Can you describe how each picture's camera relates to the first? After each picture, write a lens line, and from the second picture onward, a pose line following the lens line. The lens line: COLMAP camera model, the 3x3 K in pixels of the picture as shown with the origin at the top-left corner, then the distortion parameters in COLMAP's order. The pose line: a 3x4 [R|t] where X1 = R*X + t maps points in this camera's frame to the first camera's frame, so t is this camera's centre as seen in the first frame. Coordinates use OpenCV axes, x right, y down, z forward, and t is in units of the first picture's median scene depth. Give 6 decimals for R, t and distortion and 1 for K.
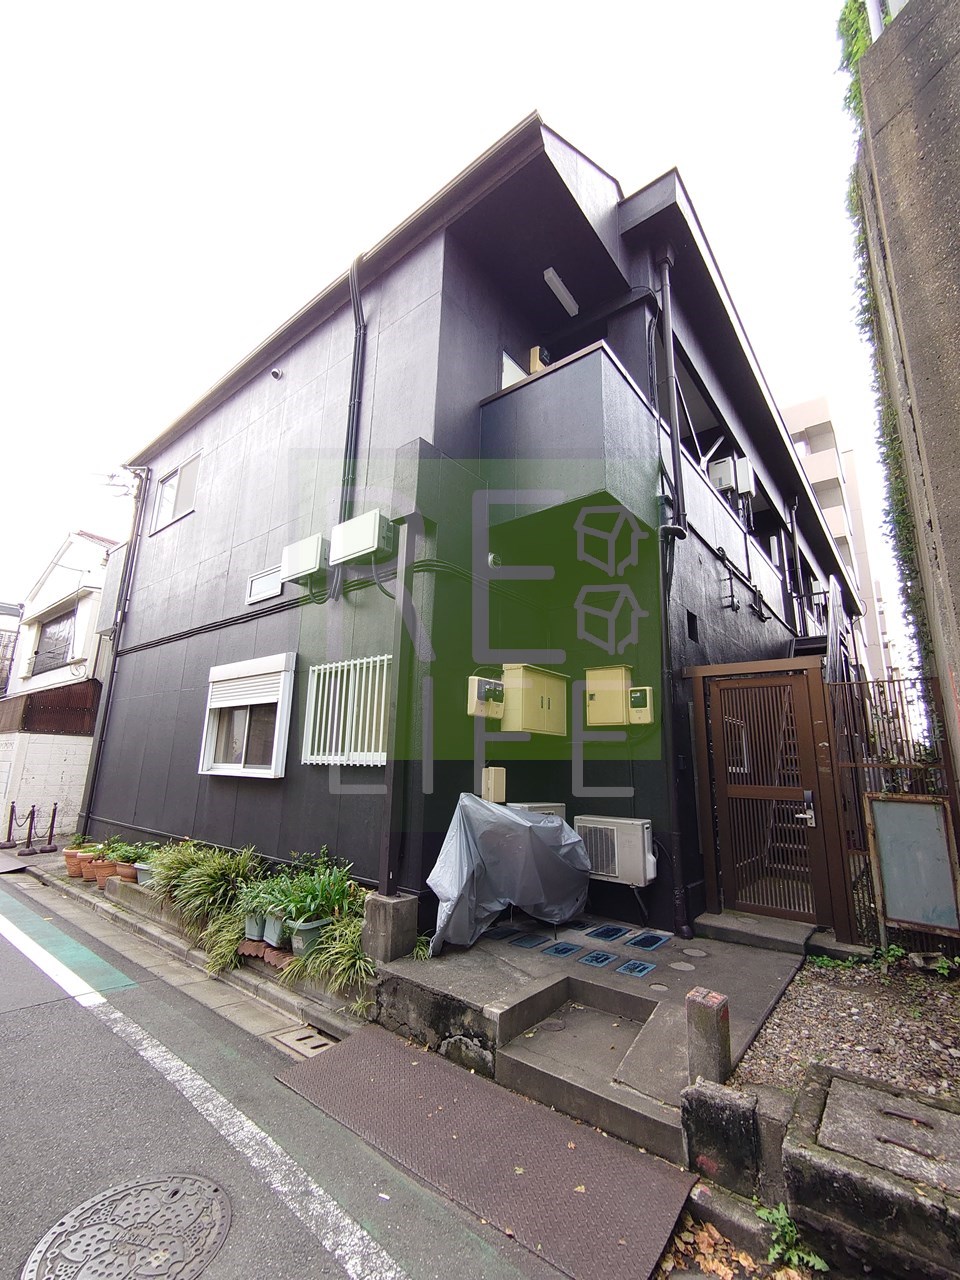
lens RADIAL K [[548.6, 0, 477.1], [0, 548.6, 639.7], [0, 0, 1]] dist [0.001161, -0.002524]
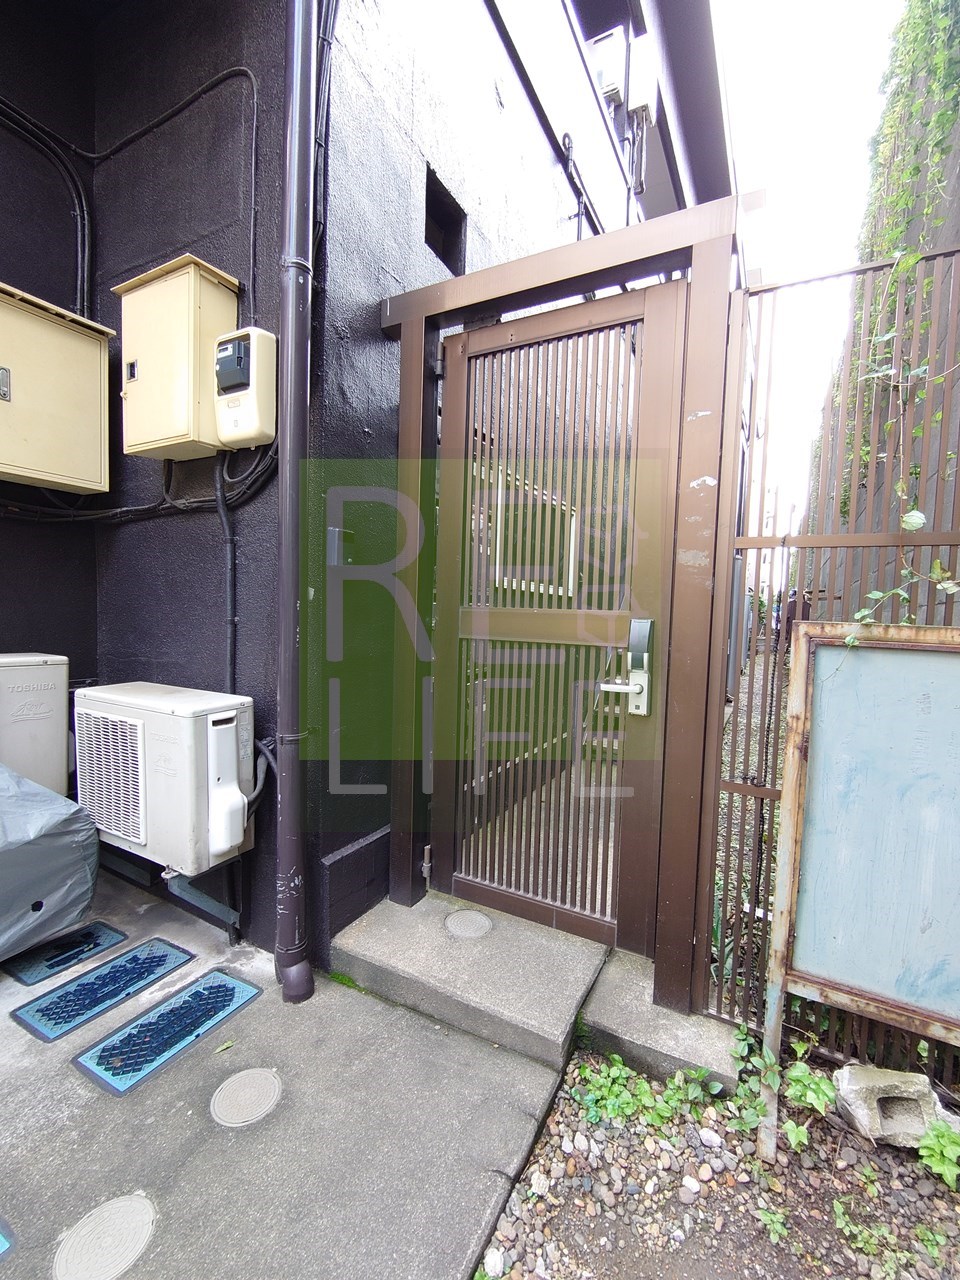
lens RADIAL K [[548.6, 0, 480.0], [0, 548.6, 641.5], [0, 0, 1]] dist [0.001161, -0.002524]
pose [[0.983159, -0.010298, 0.182464, 0.441758], [-0.042819, 0.957640, 0.284767, 0.195316], [-0.177667, -0.287785, 0.941071, 0.690808]]
